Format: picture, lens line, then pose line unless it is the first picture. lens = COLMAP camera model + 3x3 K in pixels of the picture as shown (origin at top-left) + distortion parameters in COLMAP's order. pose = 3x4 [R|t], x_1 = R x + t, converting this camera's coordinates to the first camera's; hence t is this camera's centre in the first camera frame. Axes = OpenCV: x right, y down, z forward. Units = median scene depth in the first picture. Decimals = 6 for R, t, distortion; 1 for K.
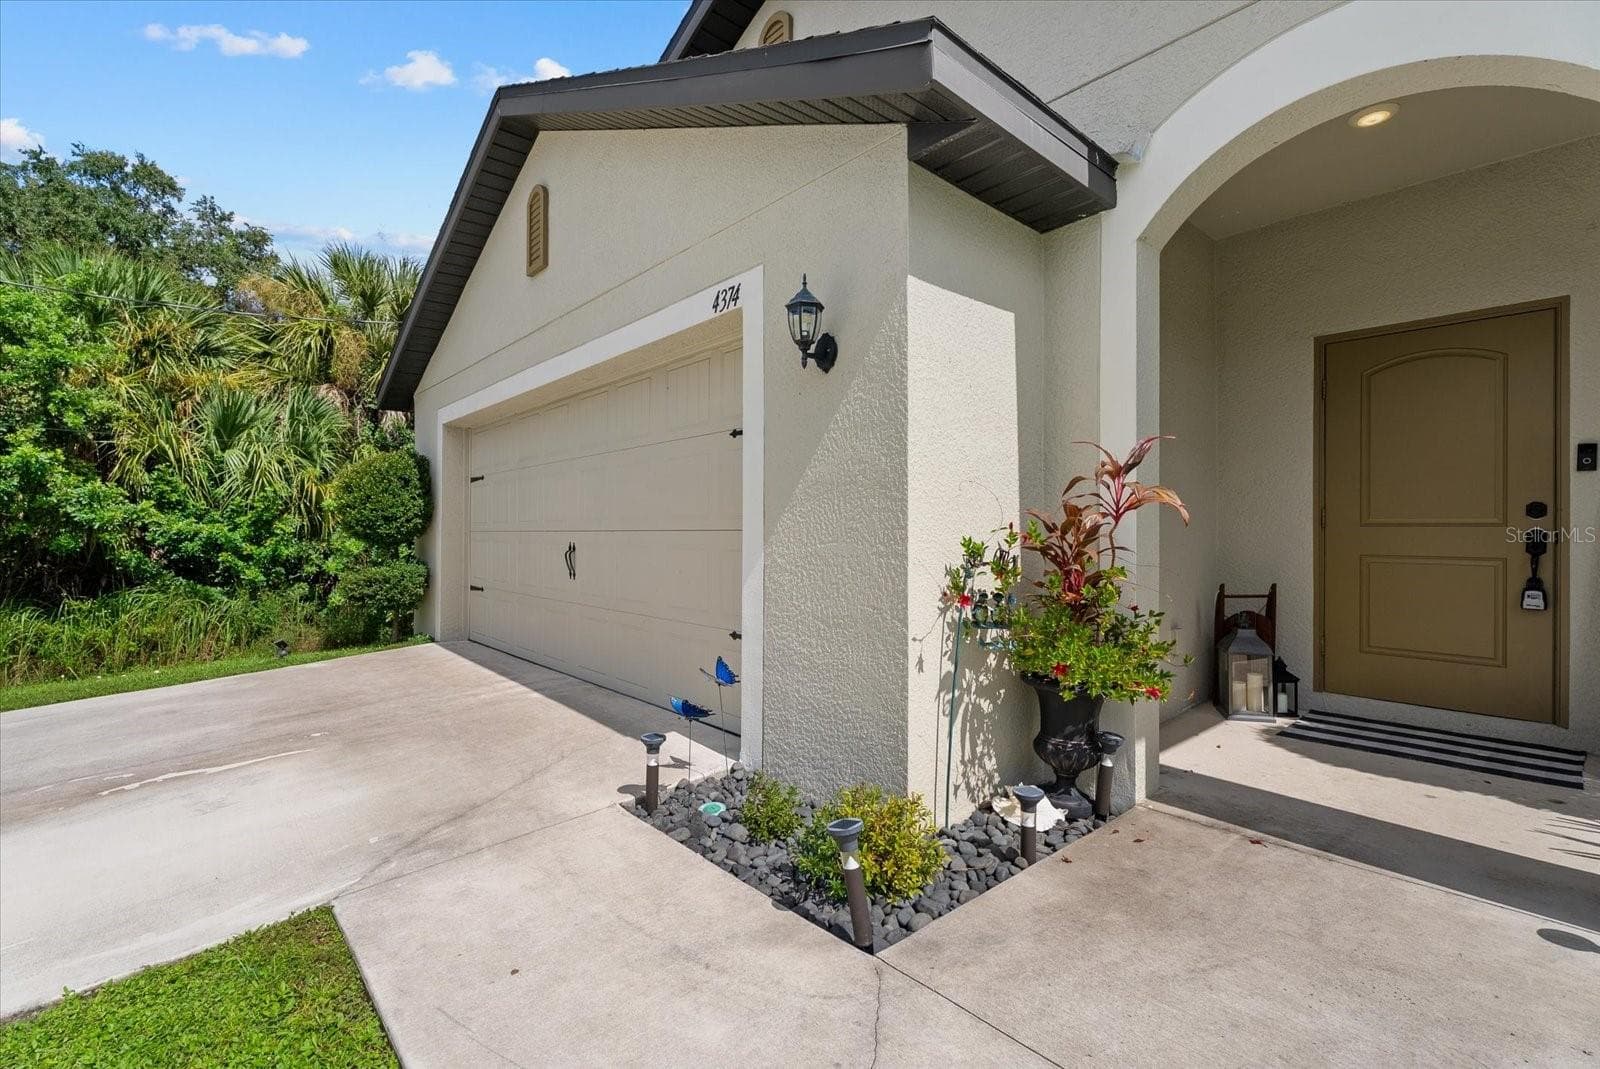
lens RADIAL K [[718.7, 0, 789.5], [0, 718.7, 536.1], [0, 0, 1]] dist [-0.004456, 0.000518]
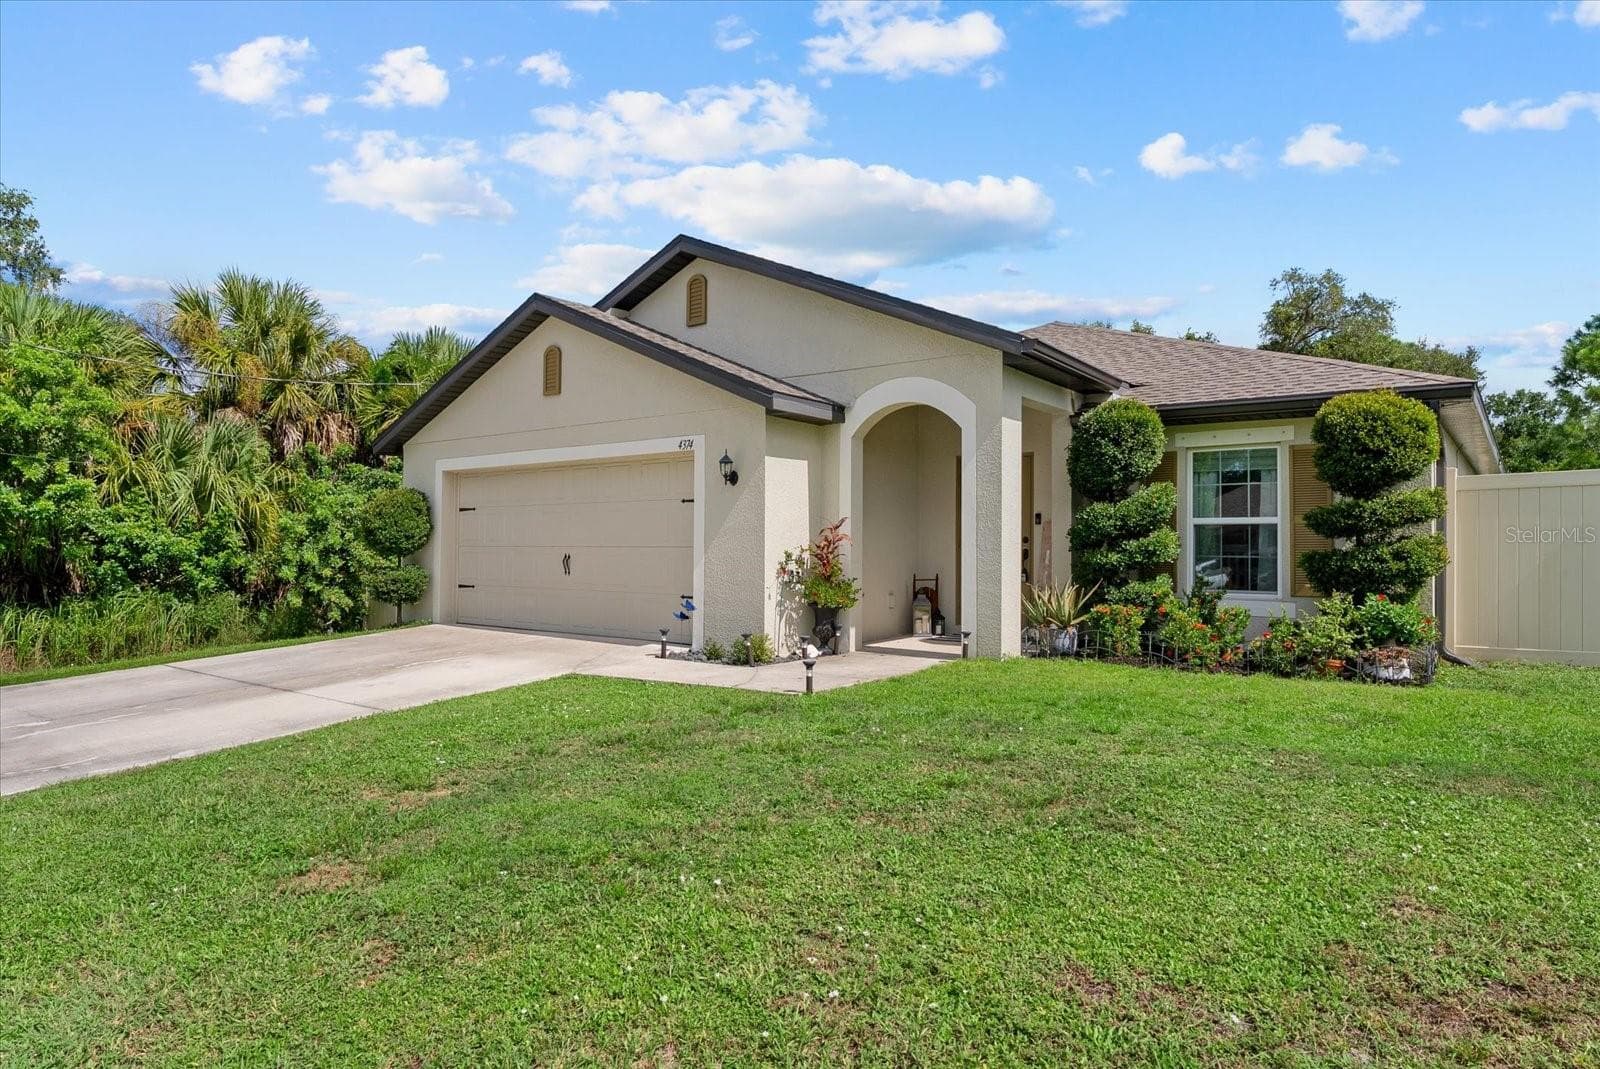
lens RADIAL K [[718.7, 0, 791.1], [0, 718.7, 533.1], [0, 0, 1]] dist [-0.004456, 0.000518]
pose [[0.979938, 0.007732, 0.199153, -0.250535], [-0.002758, 0.999678, -0.025242, 0.004362], [-0.199284, 0.024187, 0.979643, -1.505881]]
